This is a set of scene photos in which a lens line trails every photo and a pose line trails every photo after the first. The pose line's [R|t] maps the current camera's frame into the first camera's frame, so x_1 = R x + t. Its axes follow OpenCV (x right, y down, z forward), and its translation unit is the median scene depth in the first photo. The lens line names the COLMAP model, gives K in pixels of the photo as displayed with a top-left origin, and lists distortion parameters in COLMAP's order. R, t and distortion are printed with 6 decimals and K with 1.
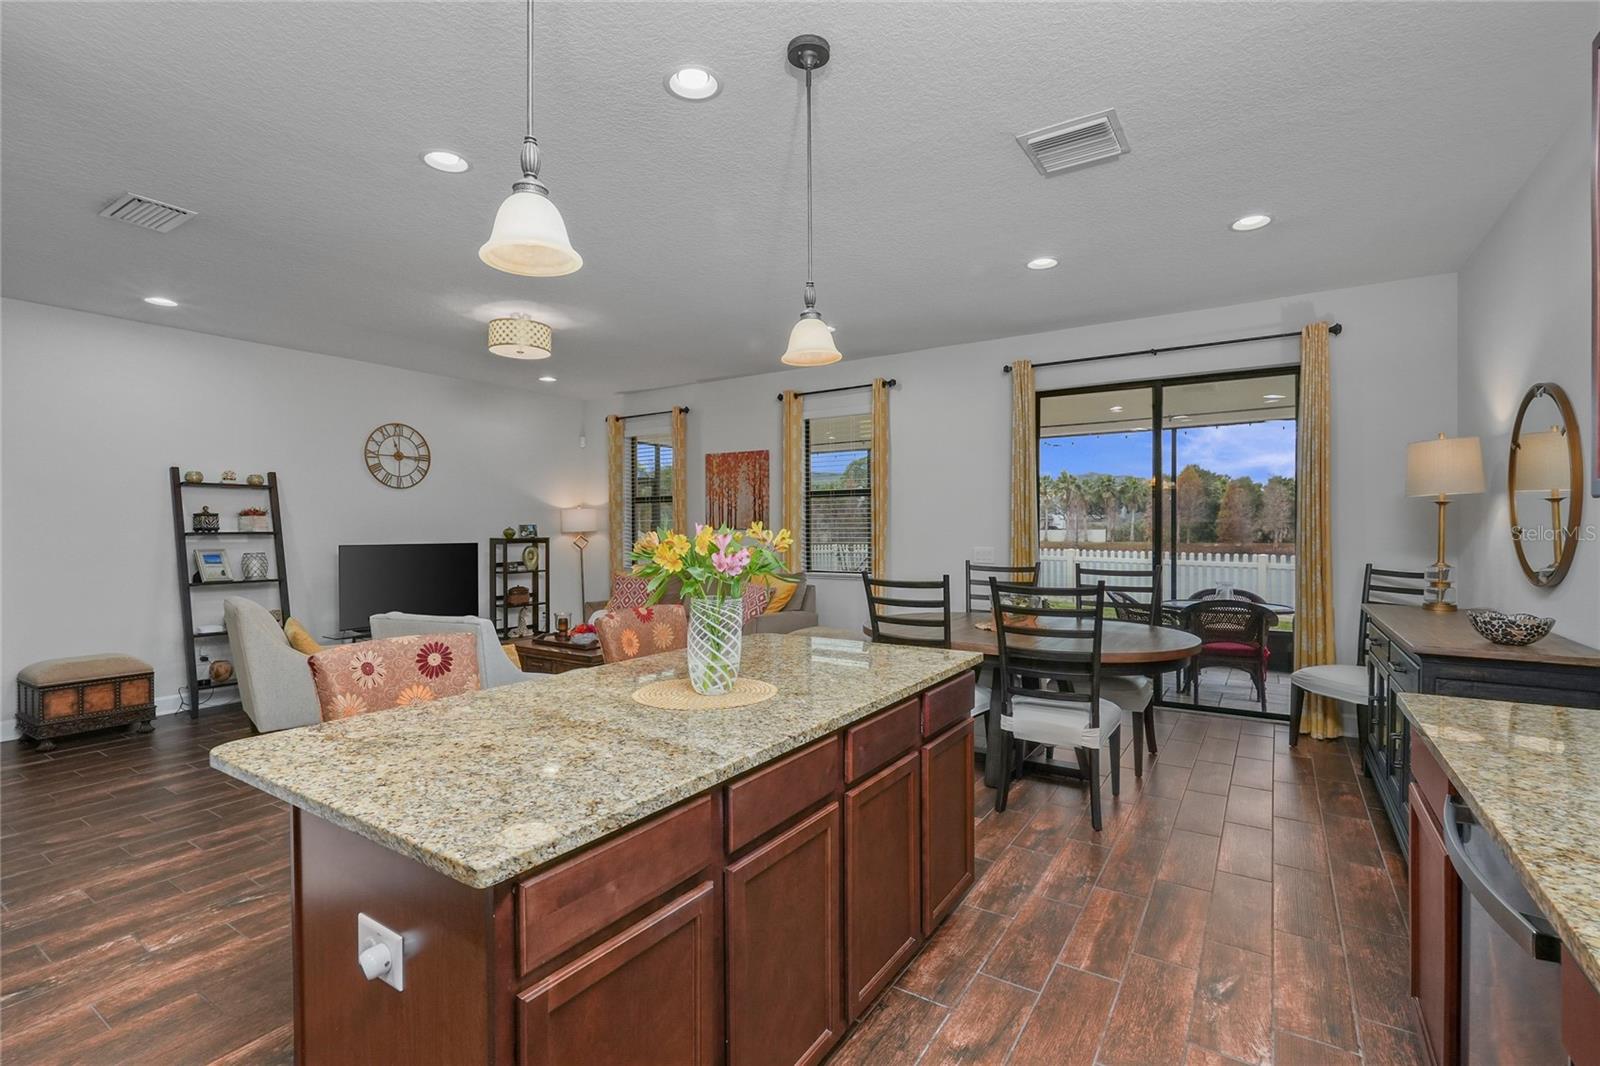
lens RADIAL K [[727.2, 0, 798.5], [0, 727.2, 529.3], [0, 0, 1]] dist [-0.010730, 0.004364]
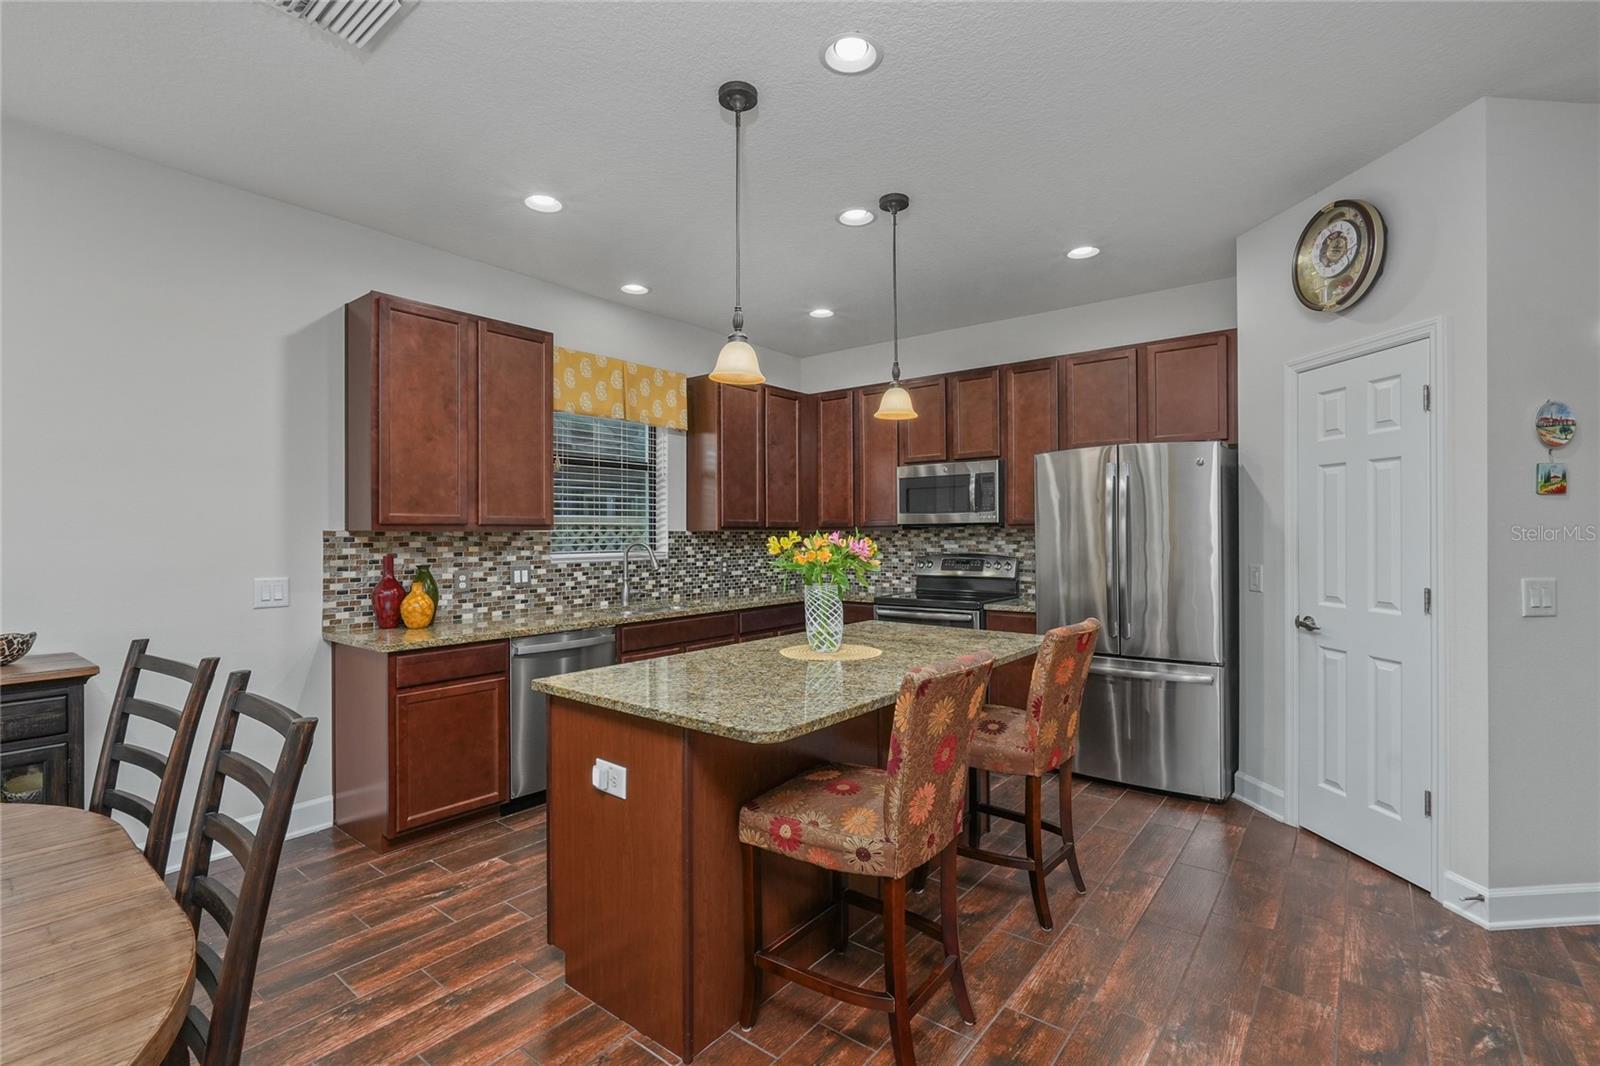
lens RADIAL K [[727.2, 0, 800.2], [0, 727.2, 528.6], [0, 0, 1]] dist [-0.010730, 0.004364]
pose [[-0.996116, 0.009194, 0.087572, -0.161565], [0.009072, 0.999957, -0.001788, -0.009532], [-0.087585, -0.000987, -0.996157, 1.998763]]
